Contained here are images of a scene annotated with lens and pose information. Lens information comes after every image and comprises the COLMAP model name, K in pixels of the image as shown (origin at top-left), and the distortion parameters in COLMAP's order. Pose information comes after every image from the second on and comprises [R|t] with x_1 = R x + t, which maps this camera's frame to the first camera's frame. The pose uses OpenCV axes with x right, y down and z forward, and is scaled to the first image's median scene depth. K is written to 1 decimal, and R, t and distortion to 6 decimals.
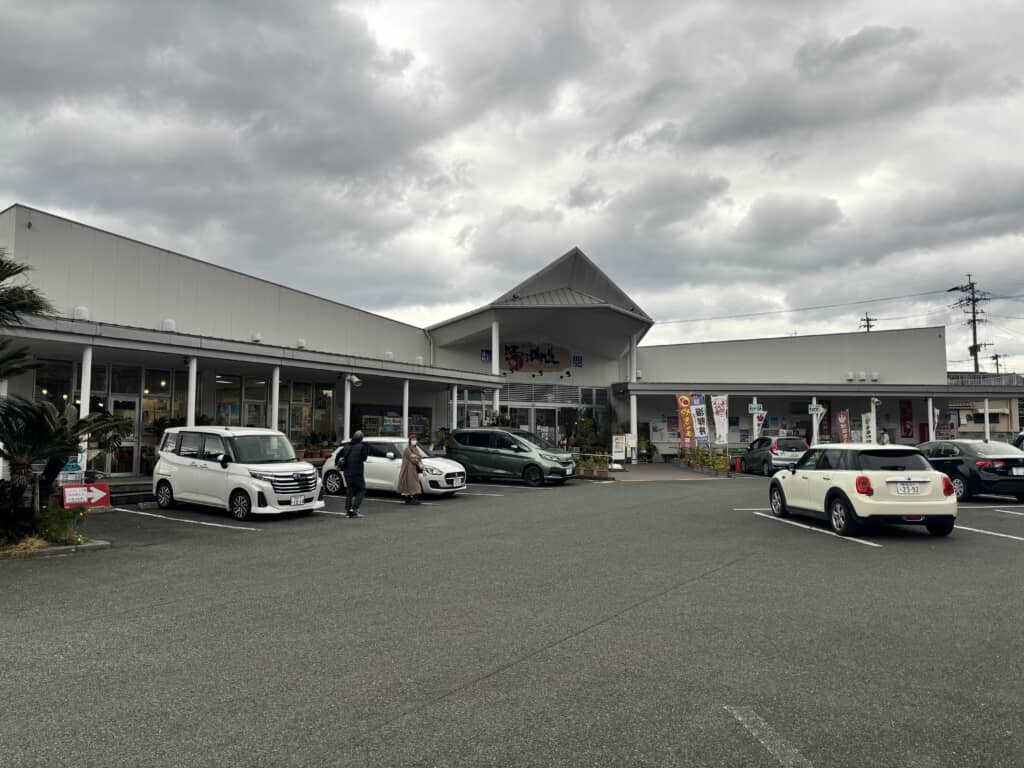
lens RADIAL K [[755.7, 0, 475.7], [0, 755.7, 385.1], [0, 0, 1]] dist [0.001355, -0.002783]
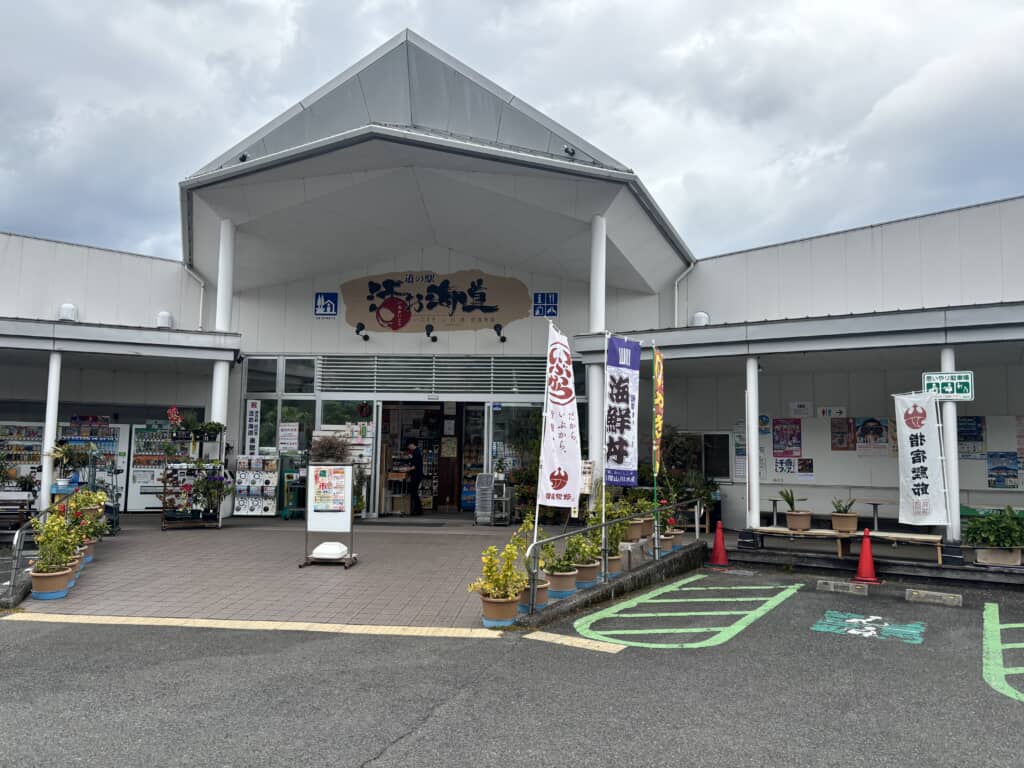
lens RADIAL K [[773.2, 0, 509.4], [0, 773.2, 385.1], [0, 0, 1]] dist [0.013632, -0.001700]
pose [[0.849913, -0.044292, -0.525058, 0.380654], [0.027360, 0.998826, -0.039970, 0.038521], [0.526212, 0.019606, 0.850127, 0.614267]]
